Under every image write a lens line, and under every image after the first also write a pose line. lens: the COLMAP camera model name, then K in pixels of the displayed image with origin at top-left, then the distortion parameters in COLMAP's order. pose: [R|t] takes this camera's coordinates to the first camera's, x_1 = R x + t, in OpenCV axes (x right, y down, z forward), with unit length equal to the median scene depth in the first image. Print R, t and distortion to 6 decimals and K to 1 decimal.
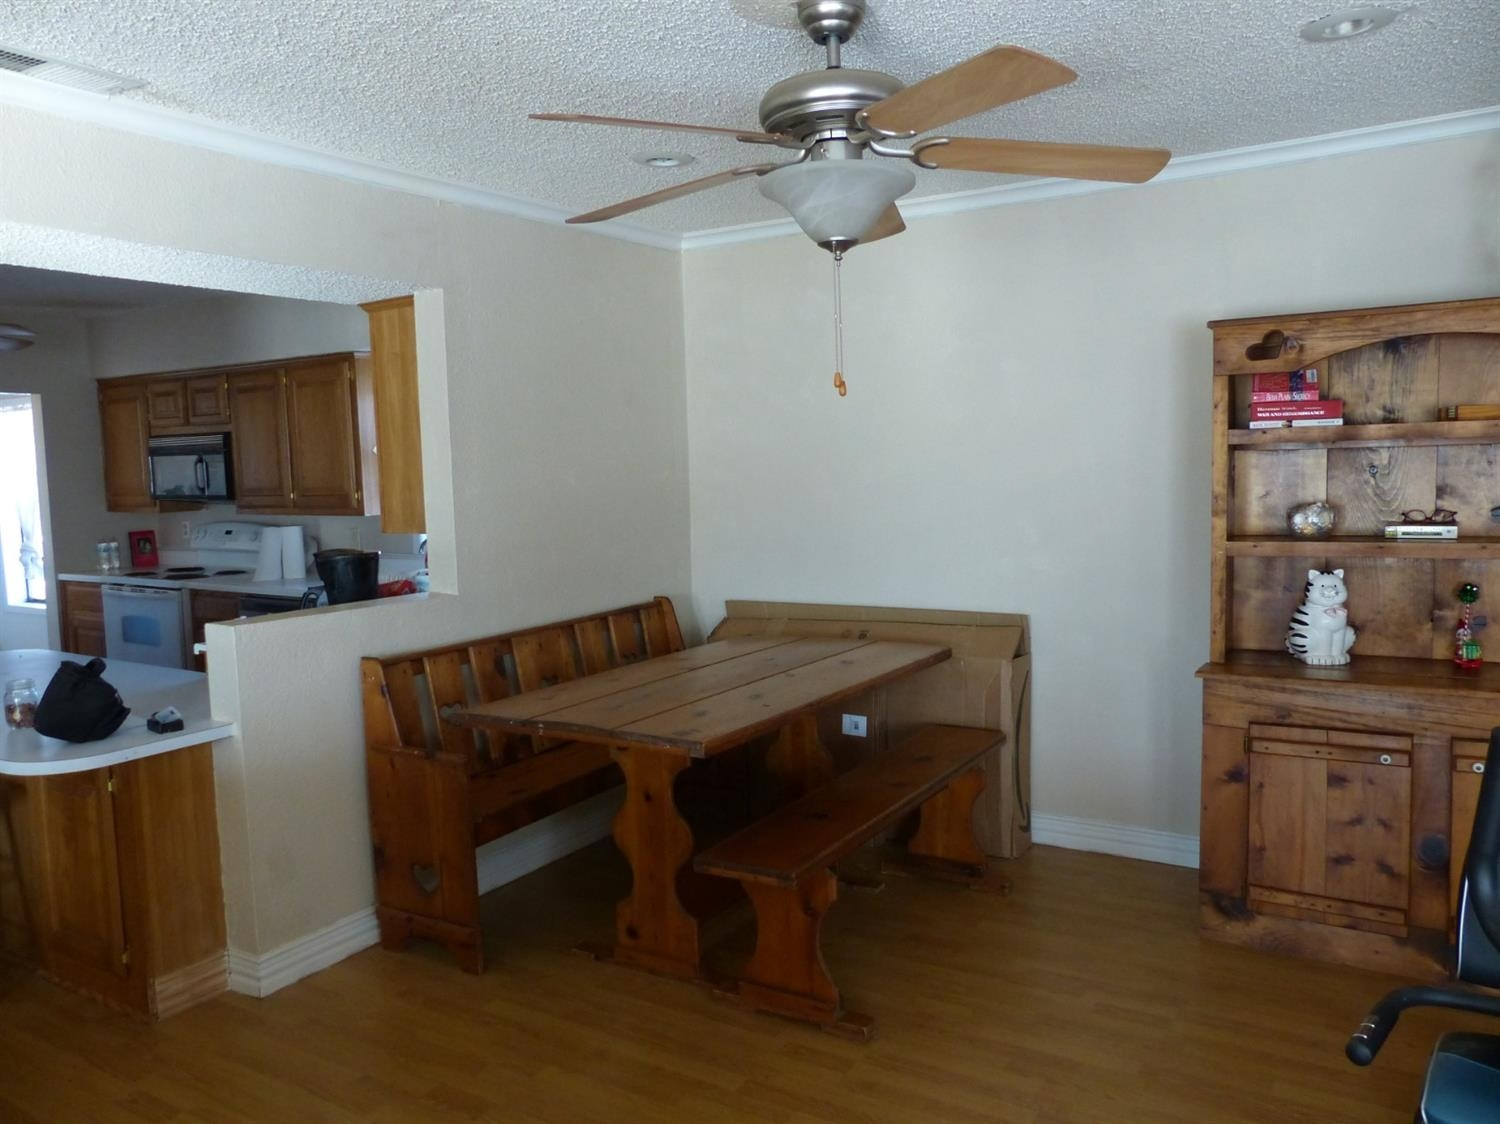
lens RADIAL K [[1137.8, 0, 751.3], [0, 1137.8, 553.4], [0, 0, 1]] dist [-0.020722, 0.007307]
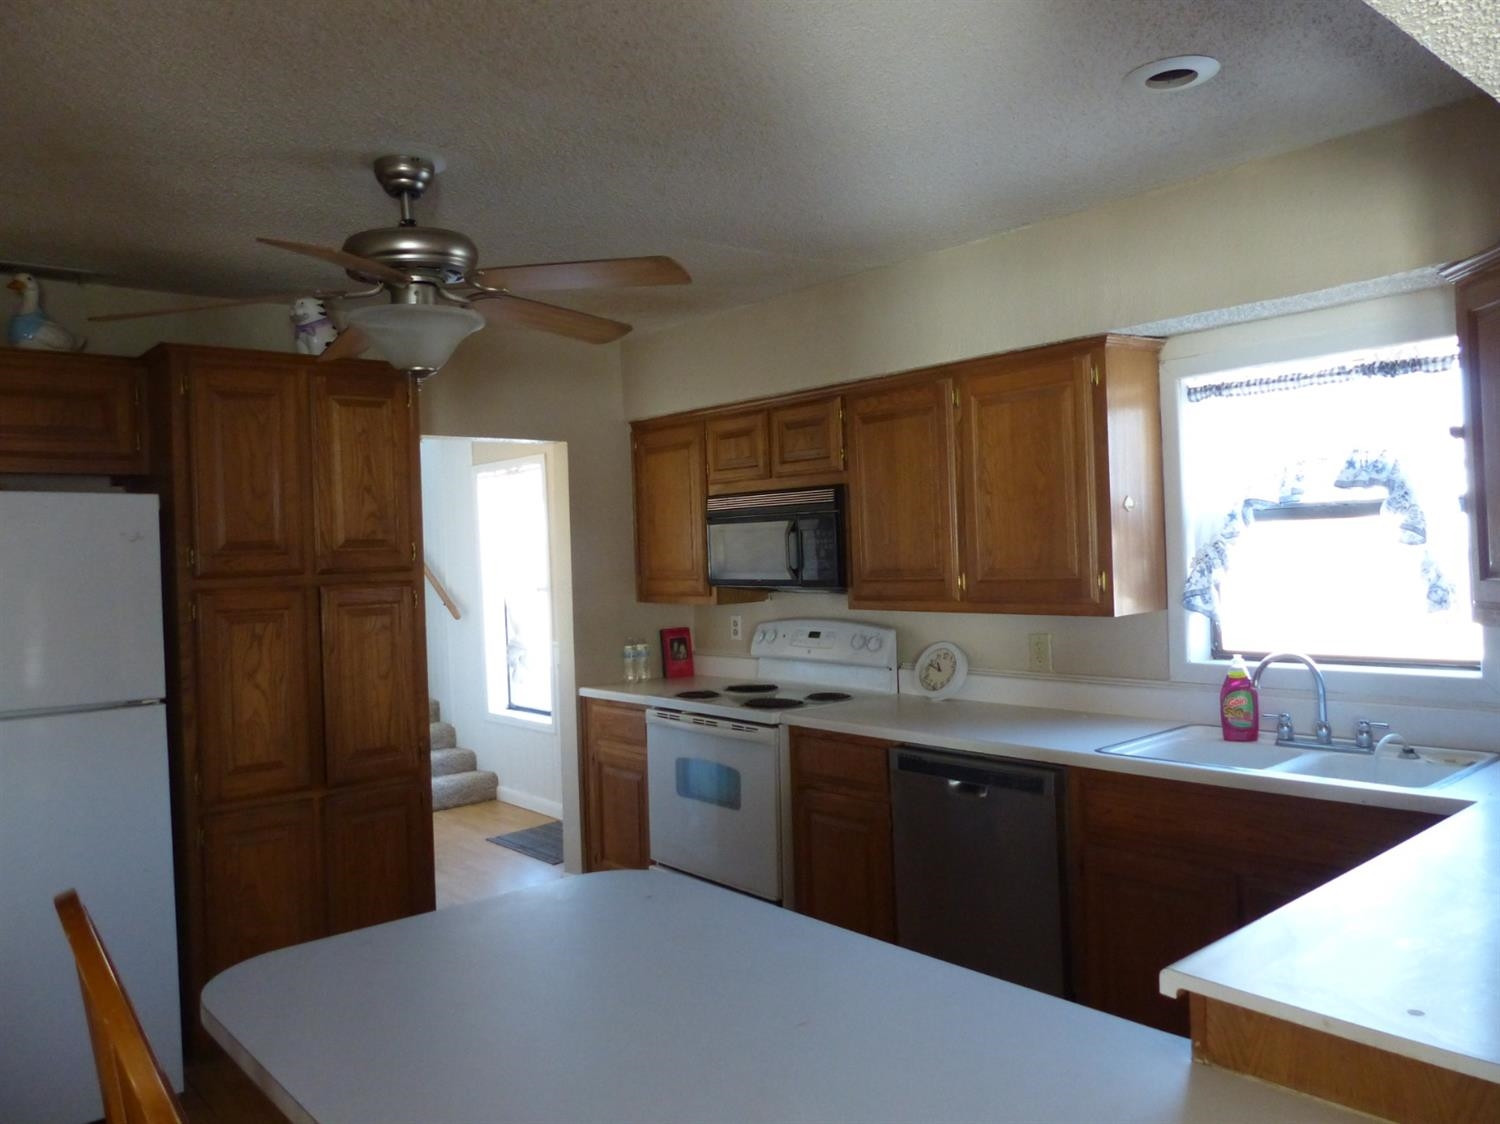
lens RADIAL K [[1137.8, 0, 751.3], [0, 1137.8, 553.4], [0, 0, 1]] dist [-0.020722, 0.007307]
pose [[0.955358, -0.007084, -0.295366, -0.297400], [-0.014020, 0.997499, -0.069271, -0.019437], [0.295118, 0.070319, 0.952870, 0.337044]]
